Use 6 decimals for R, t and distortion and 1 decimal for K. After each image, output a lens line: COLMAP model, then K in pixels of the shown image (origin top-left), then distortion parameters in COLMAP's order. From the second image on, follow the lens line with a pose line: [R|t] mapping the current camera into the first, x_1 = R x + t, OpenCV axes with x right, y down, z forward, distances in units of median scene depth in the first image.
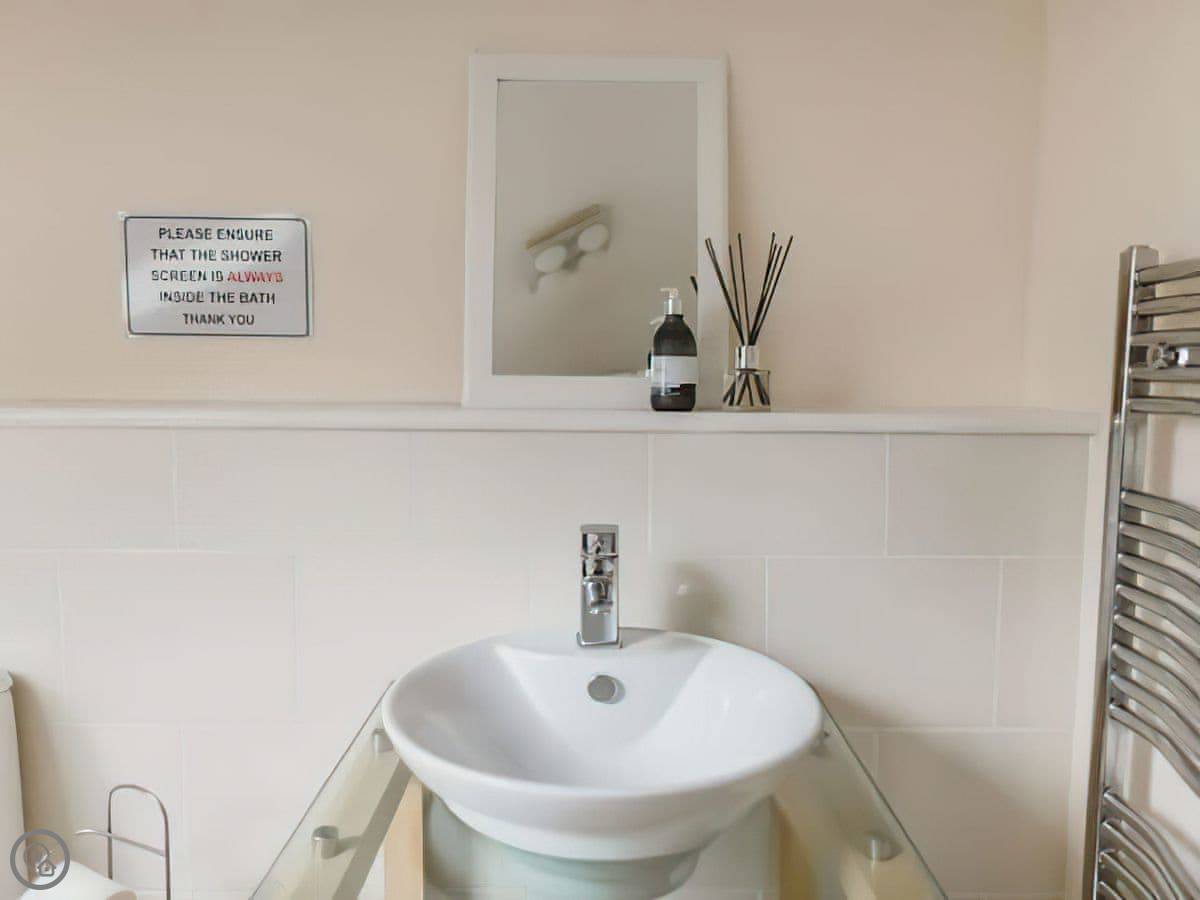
lens RADIAL K [[927.4, 0, 600.7], [0, 927.4, 448.7], [0, 0, 1]] dist [0.016532, 0.007211]
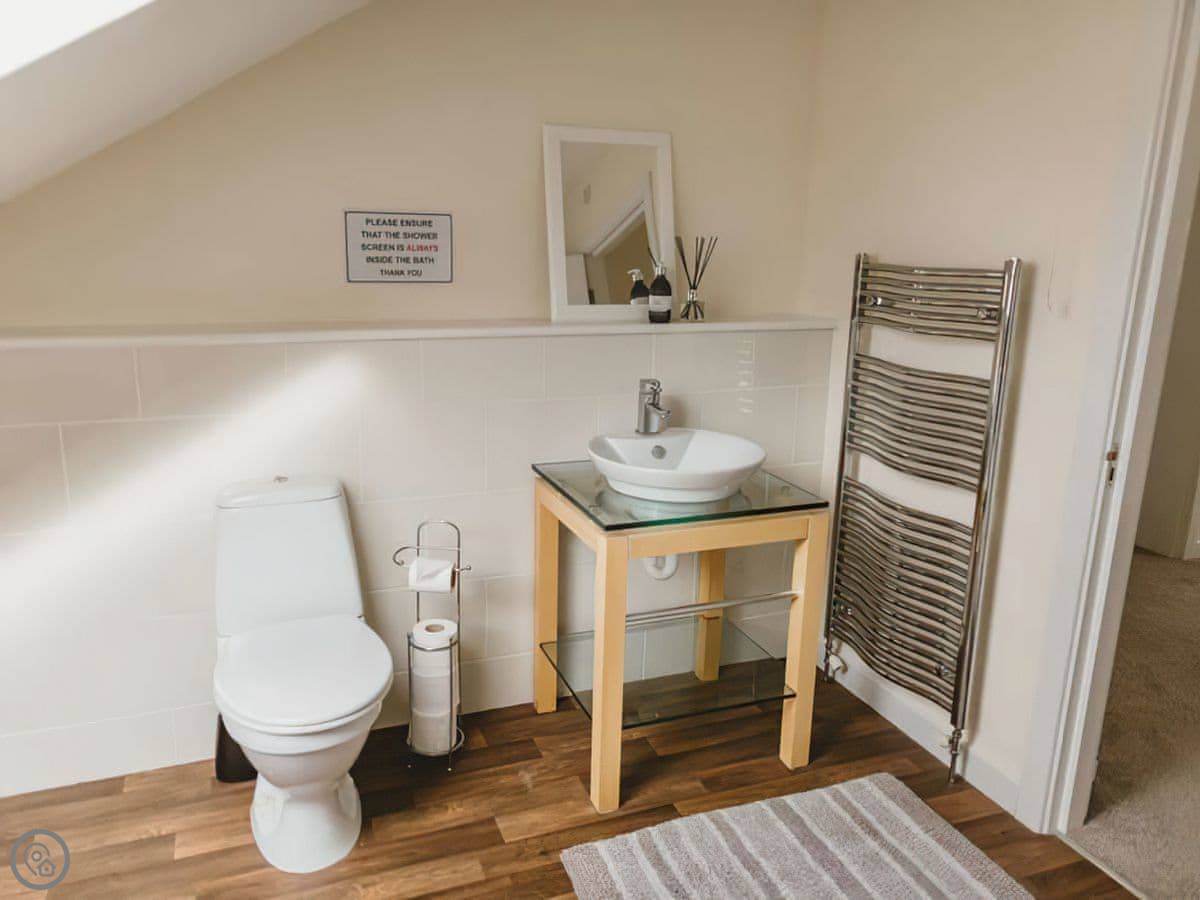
lens RADIAL K [[927.4, 0, 599.9], [0, 927.4, 450.8], [0, 0, 1]] dist [0.016532, 0.007211]
pose [[0.929078, -0.073728, 0.362461, -0.799599], [0.021035, 0.988879, 0.147230, -0.064967], [-0.369285, -0.129164, 0.920296, -0.854320]]
